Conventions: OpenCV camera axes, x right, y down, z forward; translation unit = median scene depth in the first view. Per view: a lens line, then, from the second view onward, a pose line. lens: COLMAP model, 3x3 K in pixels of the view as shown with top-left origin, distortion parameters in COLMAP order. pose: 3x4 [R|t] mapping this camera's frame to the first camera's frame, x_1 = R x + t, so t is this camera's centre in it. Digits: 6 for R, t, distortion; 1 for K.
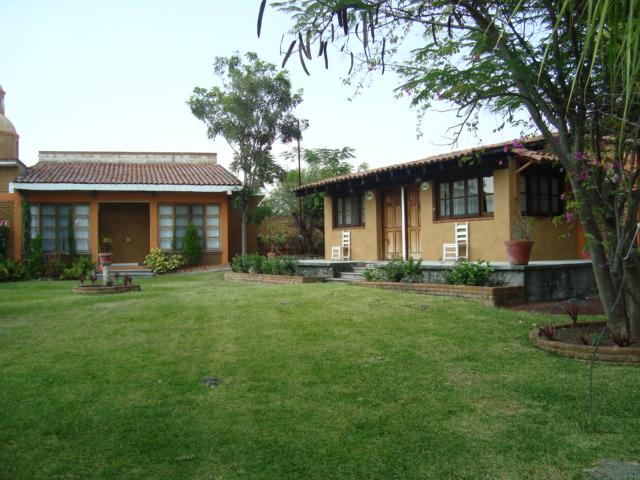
lens RADIAL K [[613.4, 0, 333.0], [0, 613.4, 239.9], [0, 0, 1]] dist [-0.211183, 0.241429]
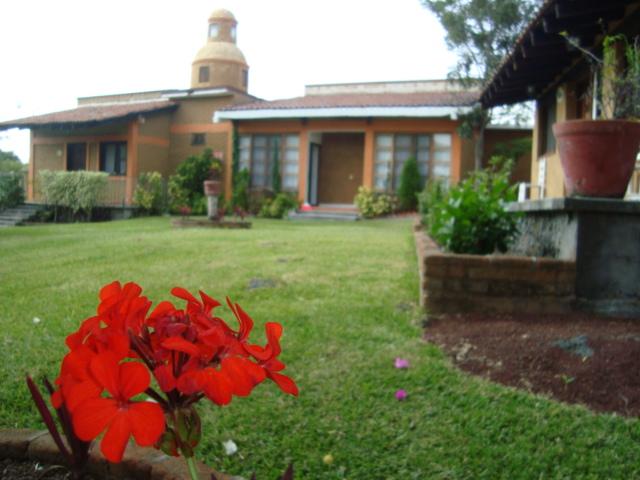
lens RADIAL K [[613.4, 0, 333.0], [0, 613.4, 239.9], [0, 0, 1]] dist [-0.211183, 0.241429]
pose [[0.771259, 0.081150, -0.631327, 0.202272], [-0.040009, 0.996059, 0.079156, 0.021376], [0.635262, -0.035791, 0.771467, 0.326035]]
